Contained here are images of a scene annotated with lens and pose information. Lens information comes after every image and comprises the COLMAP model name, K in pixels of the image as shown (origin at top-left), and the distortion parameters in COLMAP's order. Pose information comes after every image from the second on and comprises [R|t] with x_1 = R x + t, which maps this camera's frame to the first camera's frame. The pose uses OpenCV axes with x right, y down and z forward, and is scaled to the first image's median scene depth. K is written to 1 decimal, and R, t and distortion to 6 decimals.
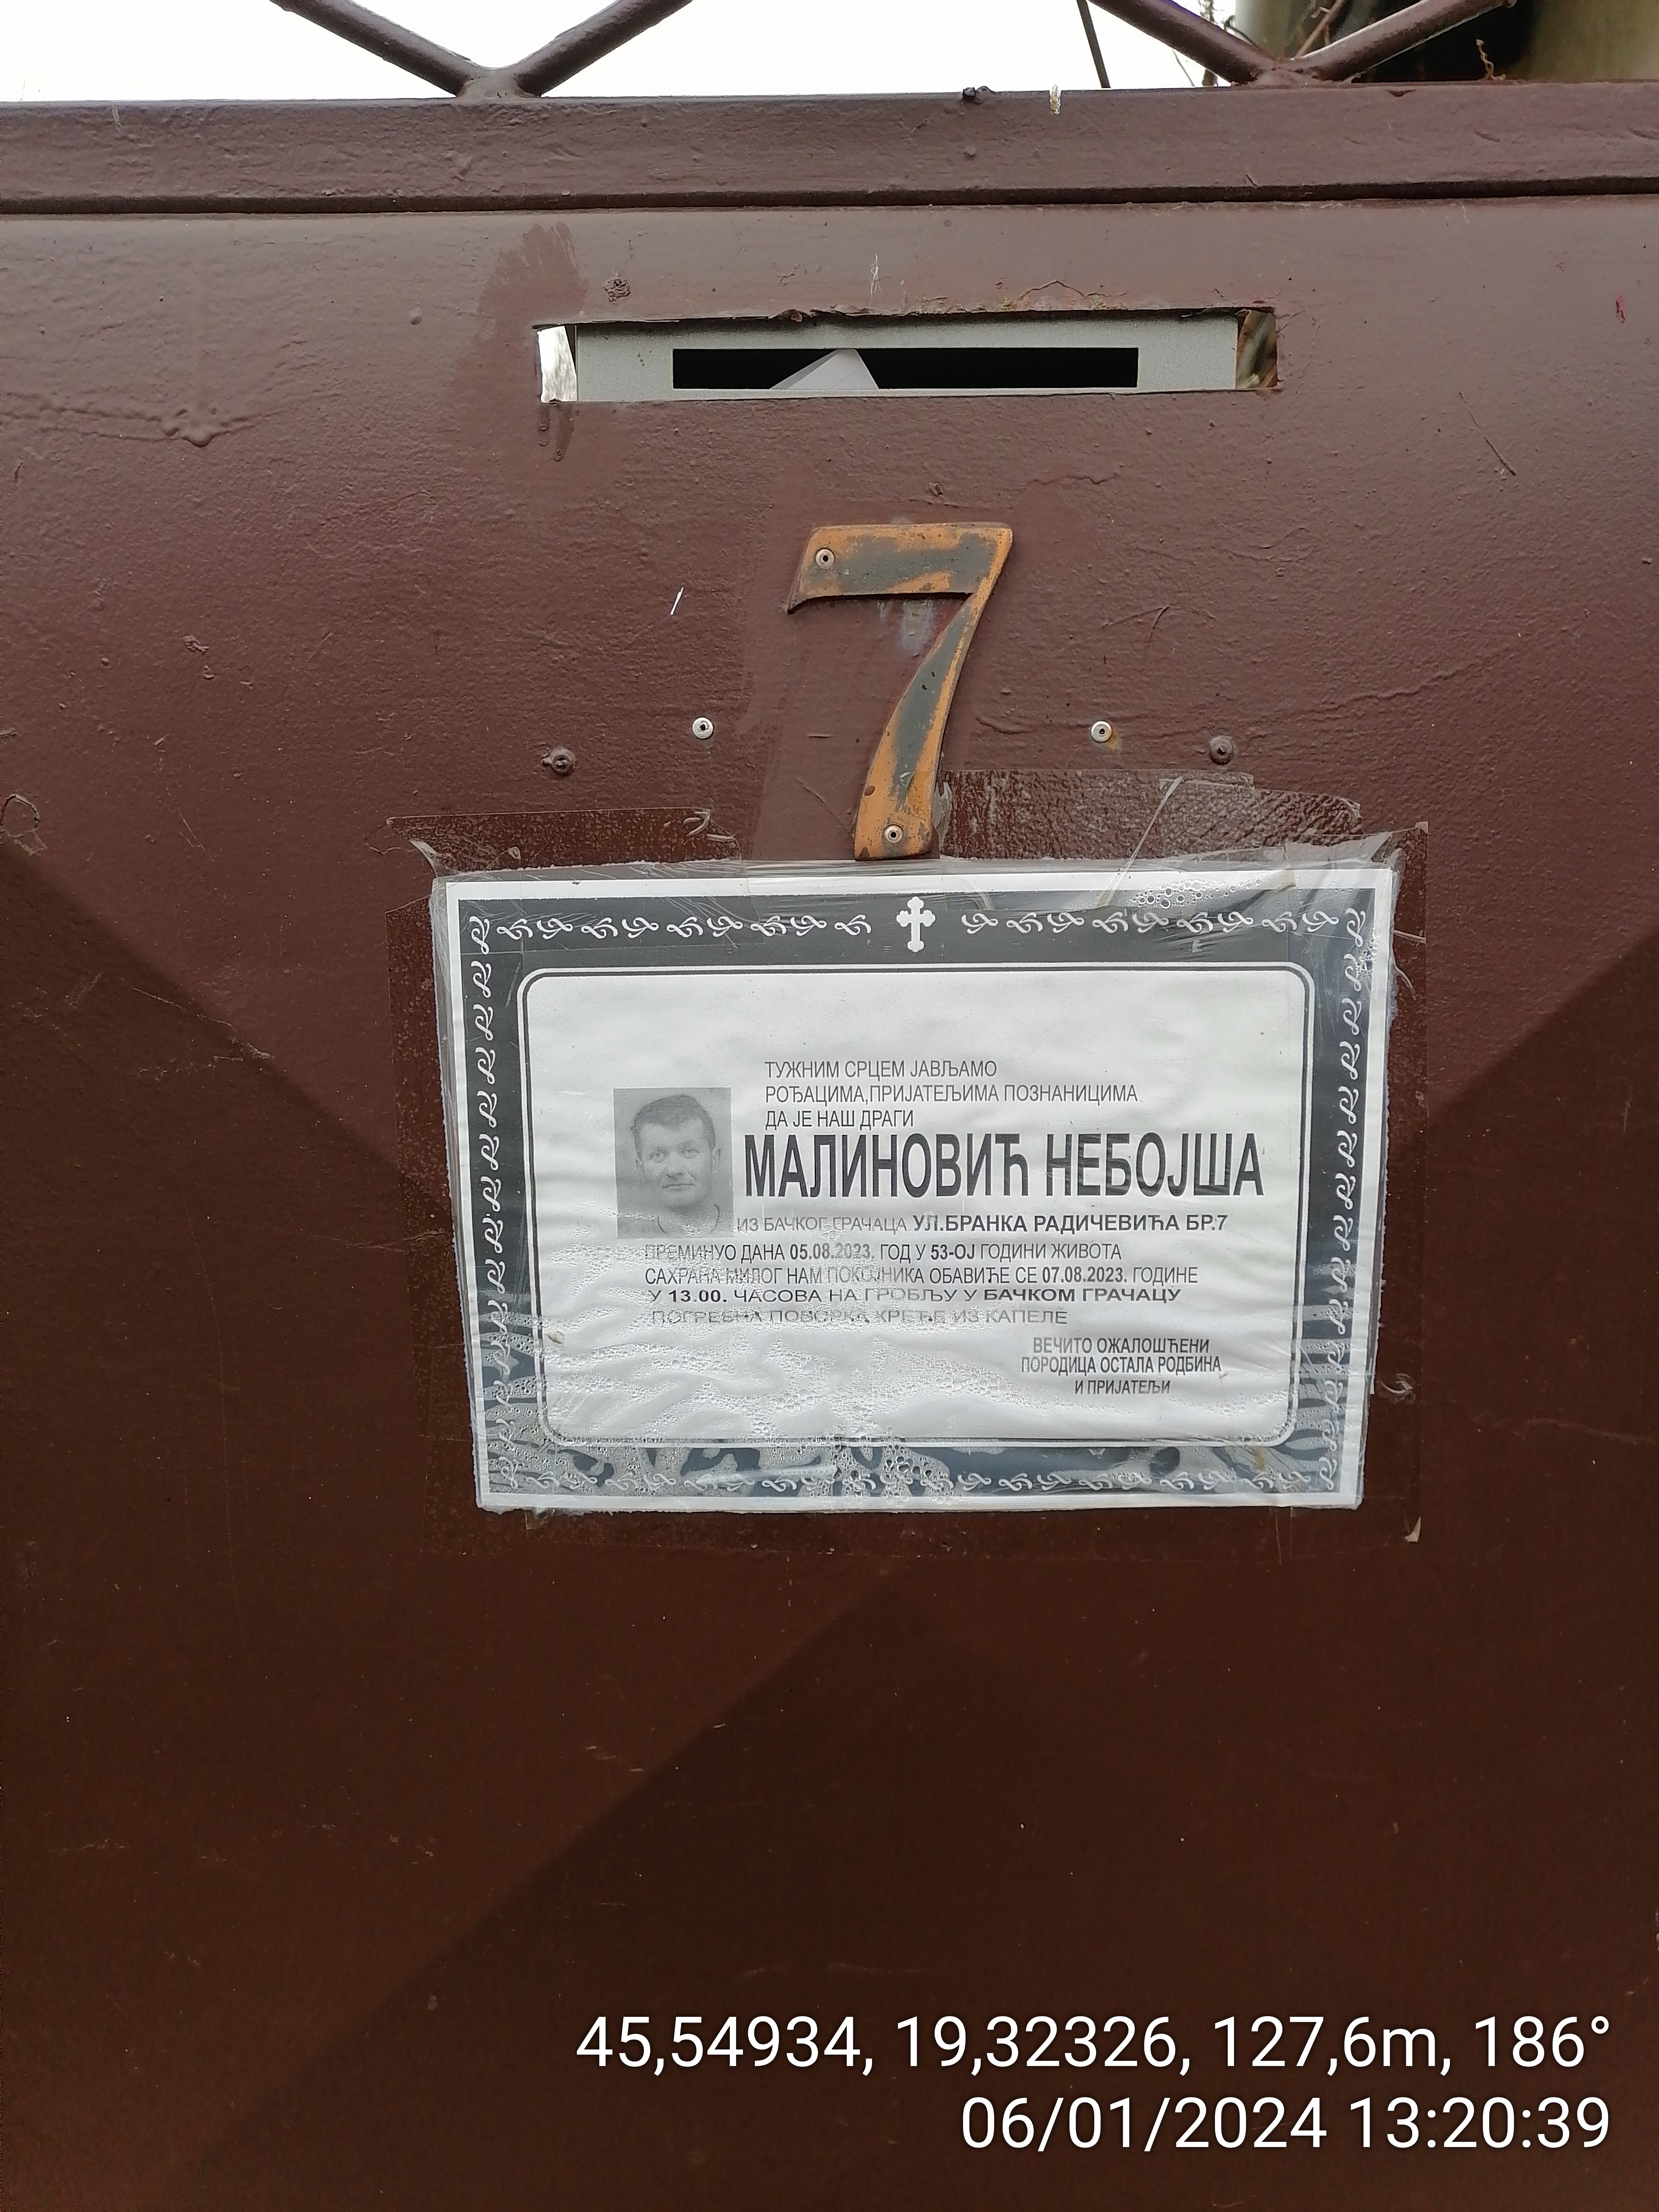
lens RADIAL K [[1756.4, 0, 823.0], [0, 1756.4, 1099.7], [0, 0, 1]] dist [0.015368, -0.031094]
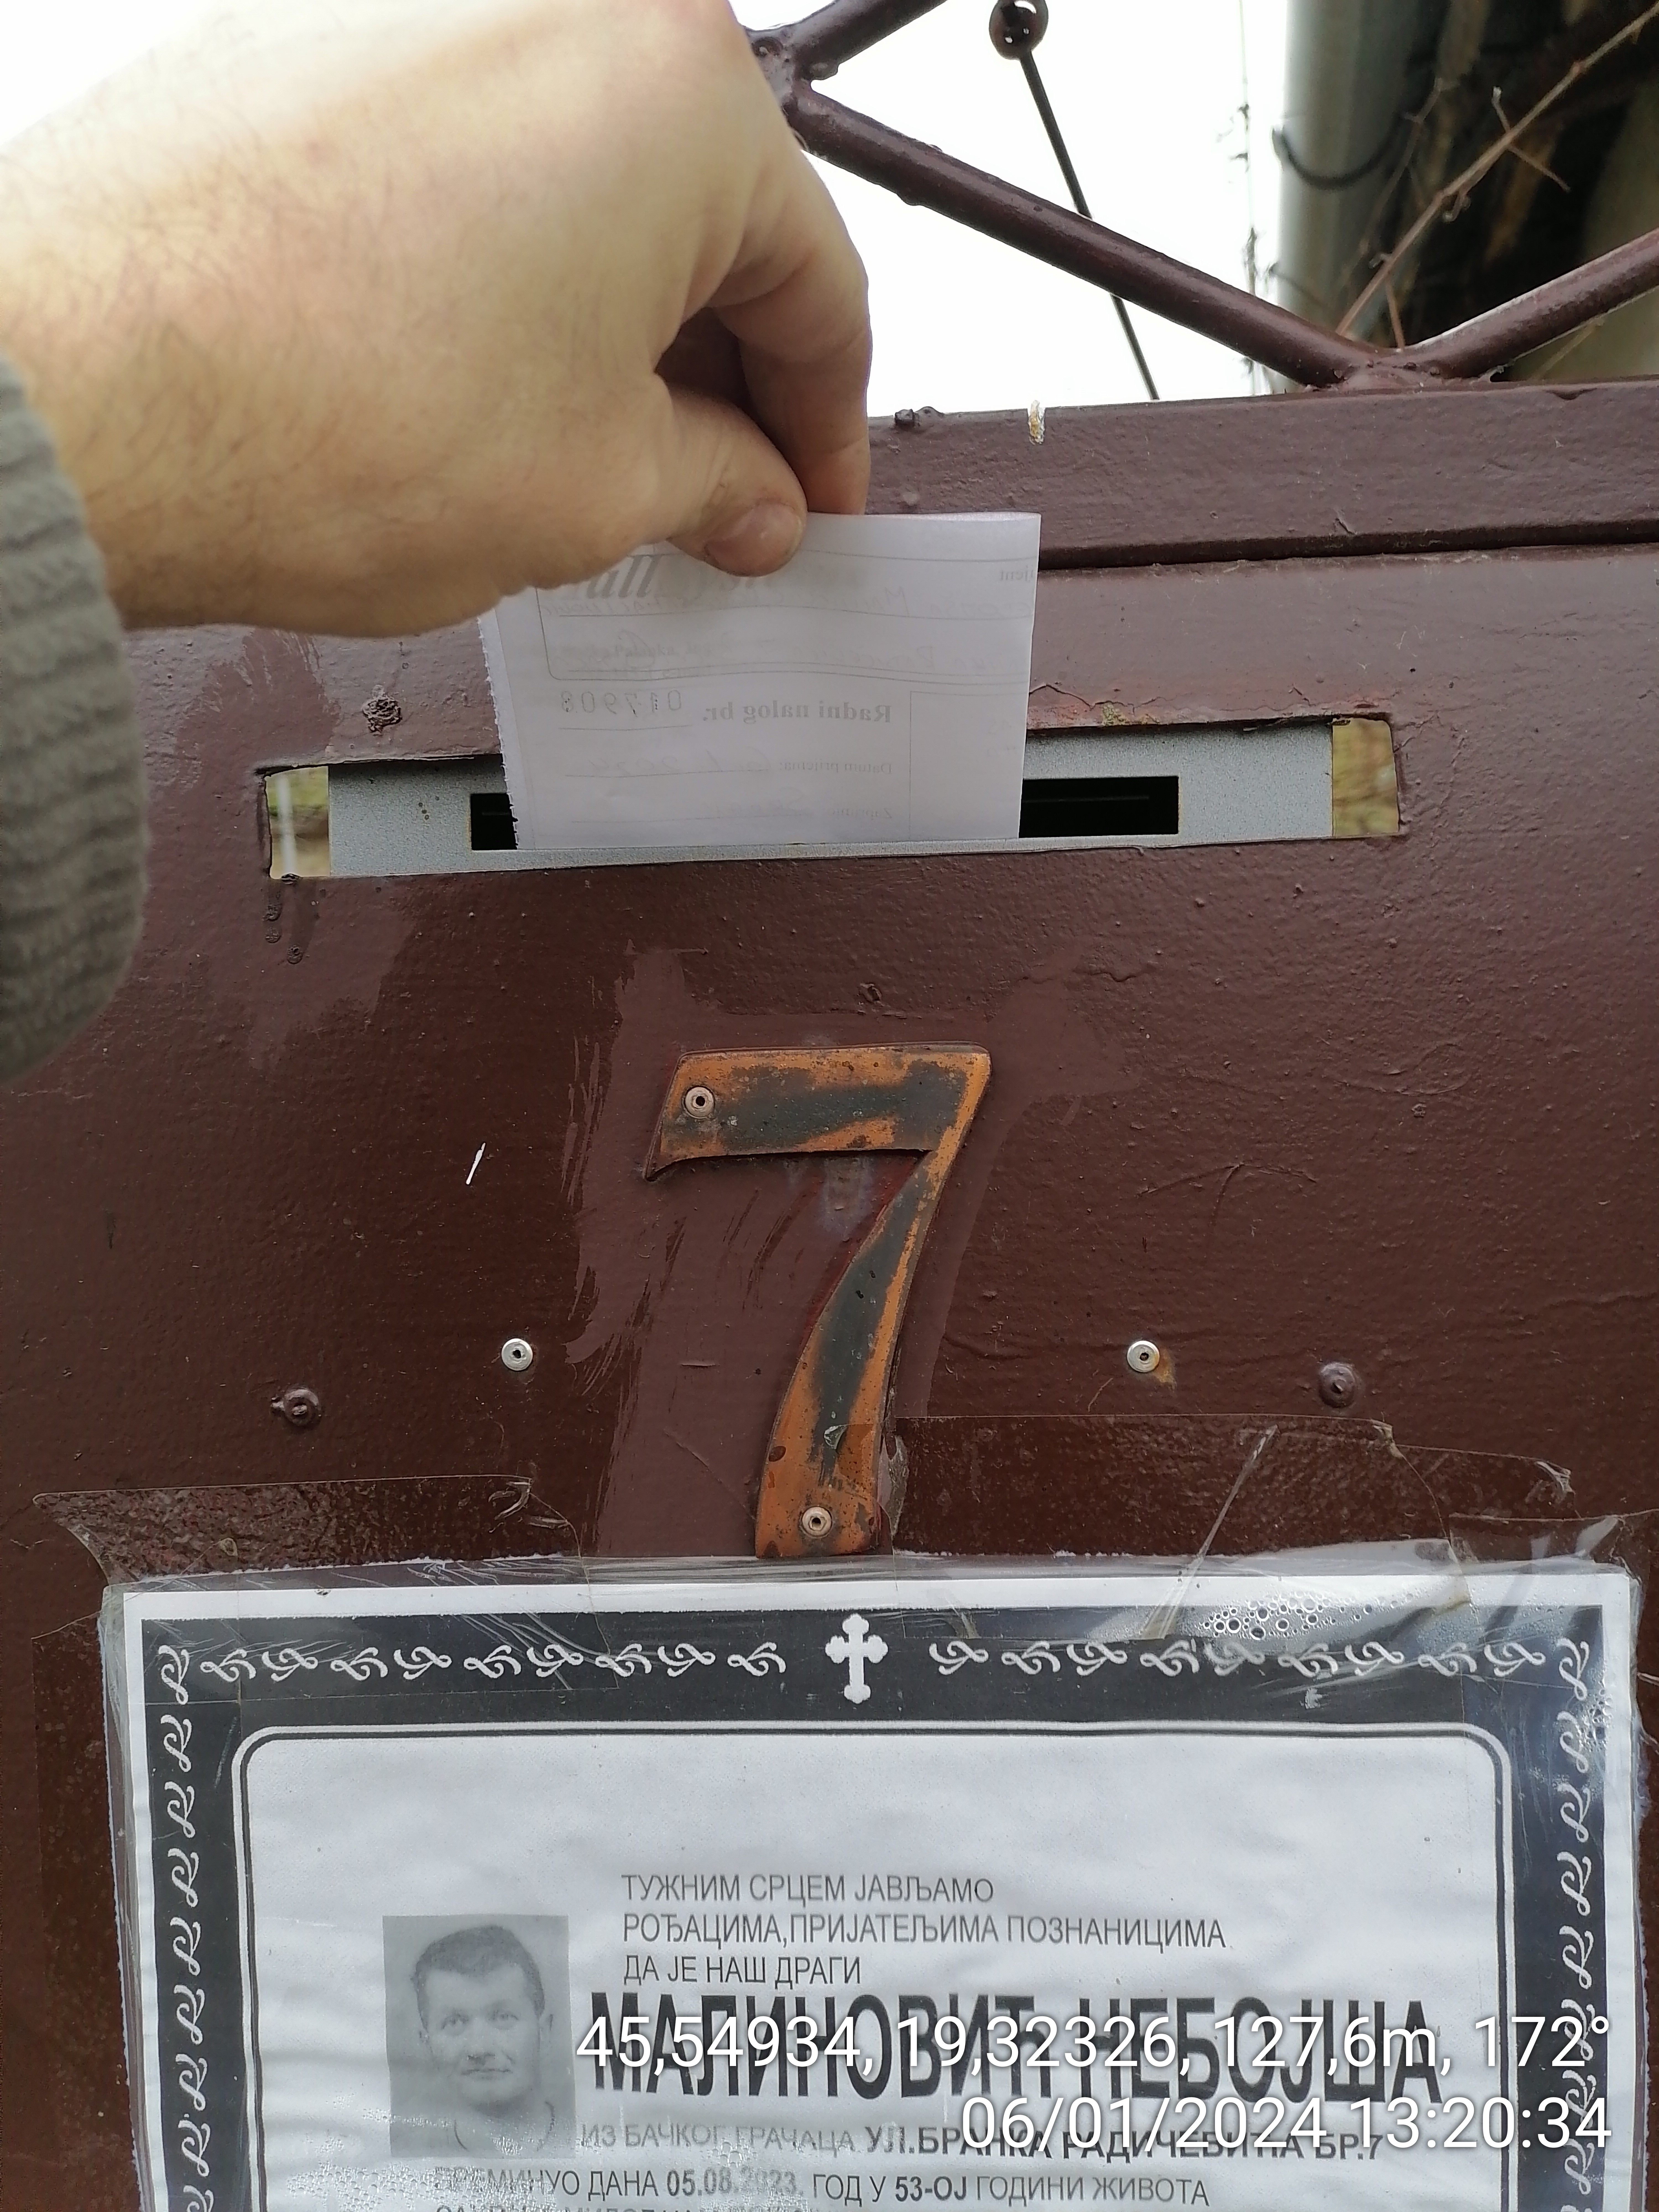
lens RADIAL K [[1756.4, 0, 823.0], [0, 1756.4, 1099.7], [0, 0, 1]] dist [0.015368, -0.031094]
pose [[0.998738, -0.016210, -0.047535, 0.073675], [0.009515, 0.990409, -0.137842, -0.210409], [0.049313, 0.137216, 0.989313, 0.351516]]
